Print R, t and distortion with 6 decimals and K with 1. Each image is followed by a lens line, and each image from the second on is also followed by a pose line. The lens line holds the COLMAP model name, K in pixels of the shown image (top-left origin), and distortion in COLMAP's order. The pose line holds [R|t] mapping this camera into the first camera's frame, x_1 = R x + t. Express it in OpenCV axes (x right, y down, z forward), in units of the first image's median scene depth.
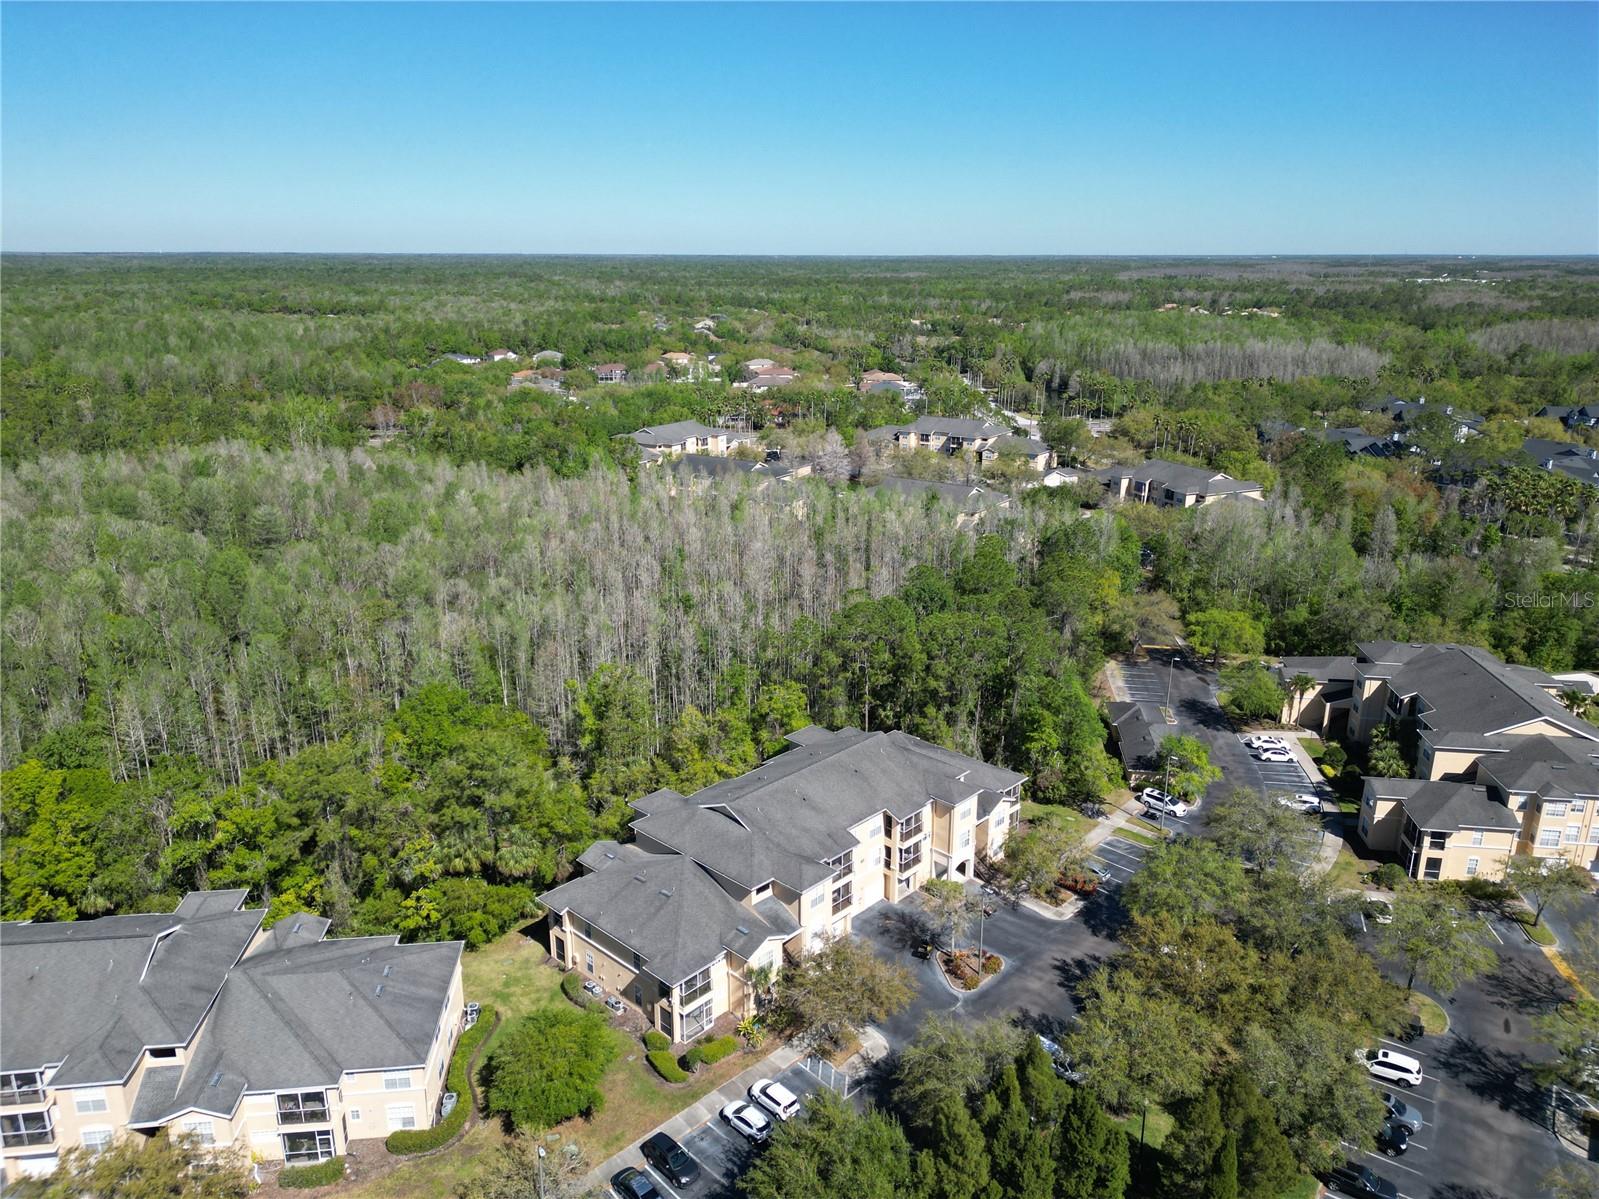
lens RADIAL K [[1132.0, 0, 797.4], [0, 1132.0, 589.7], [0, 0, 1]] dist [0.060901, -0.075063]
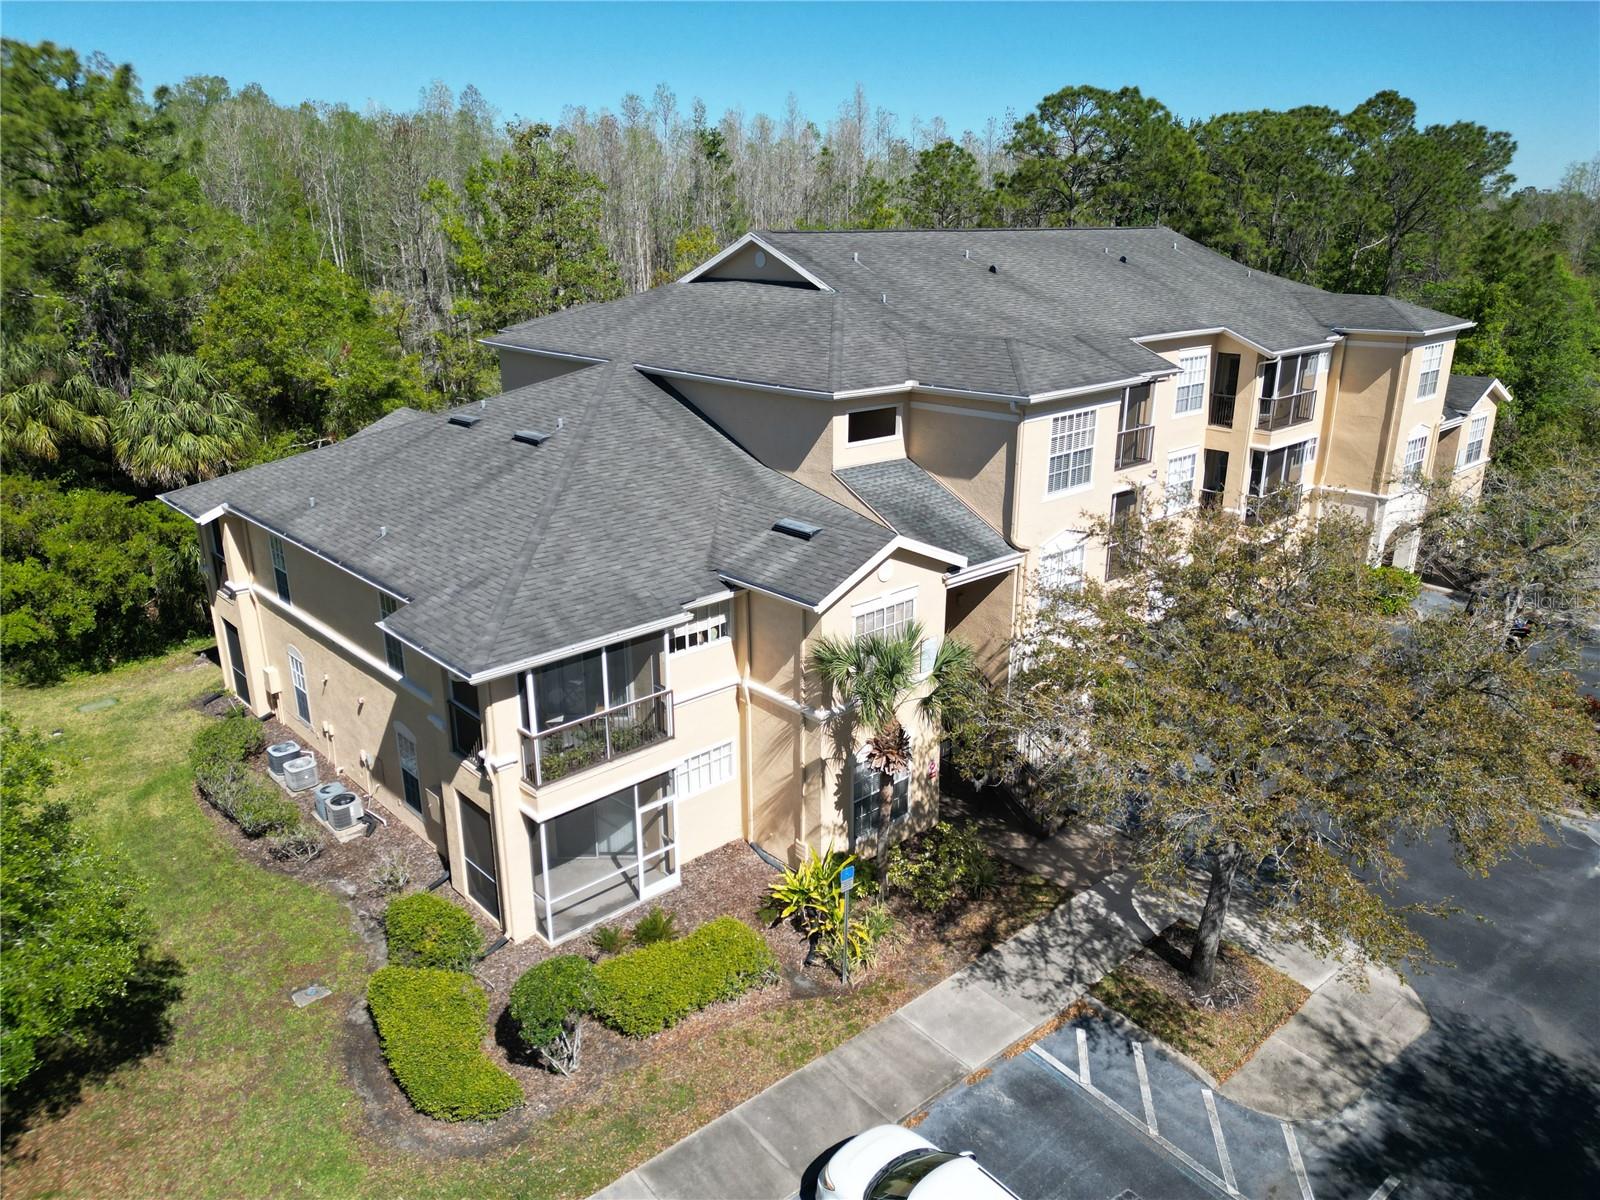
lens RADIAL K [[1104.2, 0, 775.7], [0, 1104.2, 603.9], [0, 0, 1]] dist [0.061047, -0.066440]
pose [[0.996045, 0.012811, -0.087923, -0.030711], [-0.009880, 0.999384, 0.033687, 0.309983], [0.088300, -0.032685, 0.995558, 0.754674]]
